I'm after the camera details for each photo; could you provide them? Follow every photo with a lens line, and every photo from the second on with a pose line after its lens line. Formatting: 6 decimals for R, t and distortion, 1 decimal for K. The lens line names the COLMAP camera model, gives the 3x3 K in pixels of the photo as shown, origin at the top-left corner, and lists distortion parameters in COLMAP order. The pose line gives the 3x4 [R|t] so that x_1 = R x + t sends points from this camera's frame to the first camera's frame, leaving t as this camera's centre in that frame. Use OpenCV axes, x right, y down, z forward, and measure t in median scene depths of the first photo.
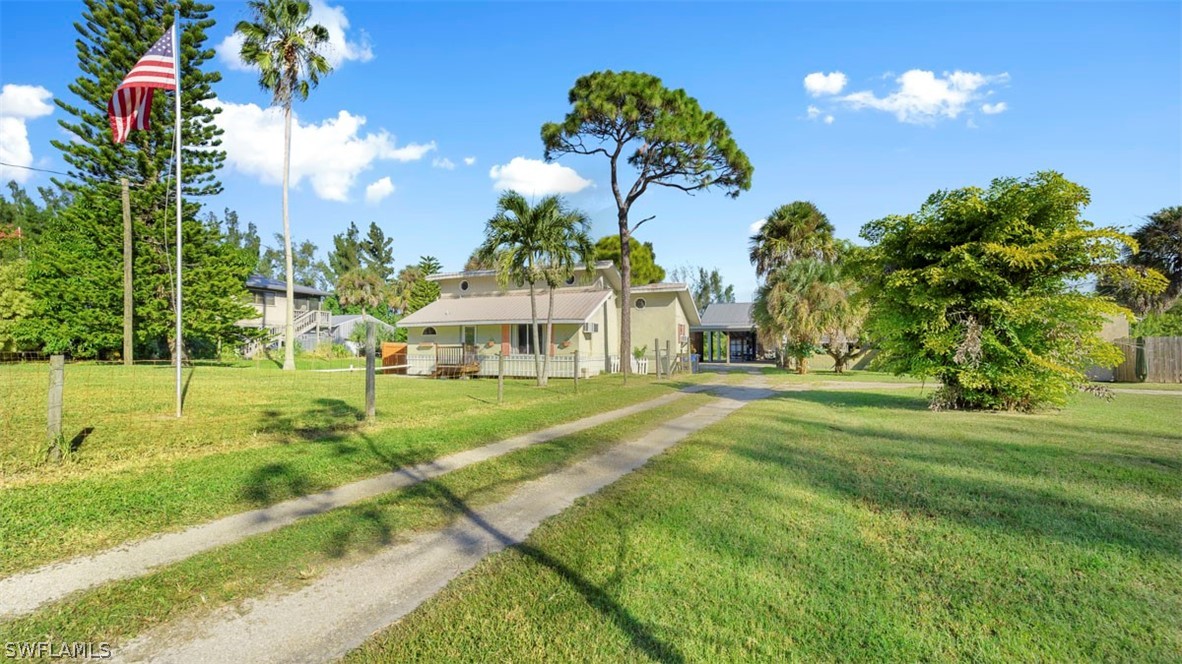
lens RADIAL K [[487.3, 0, 590.9], [0, 487.3, 343.1], [0, 0, 1]] dist [-0.000103, -0.000508]
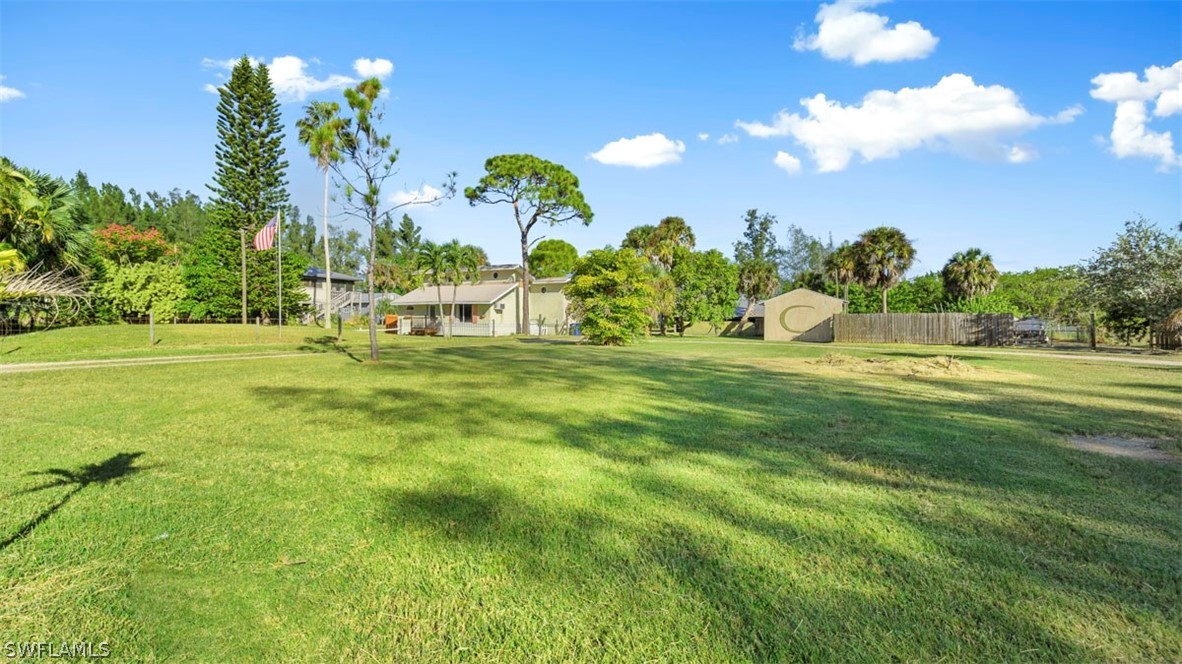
lens RADIAL K [[481.1, 0, 588.0], [0, 481.1, 320.4], [0, 0, 1]] dist [0.000201, -0.000119]
pose [[0.996299, 0.006201, -0.085727, 0.392592], [-0.005412, 0.999941, 0.009431, -0.000210], [0.085780, -0.008932, 0.996274, -0.536704]]
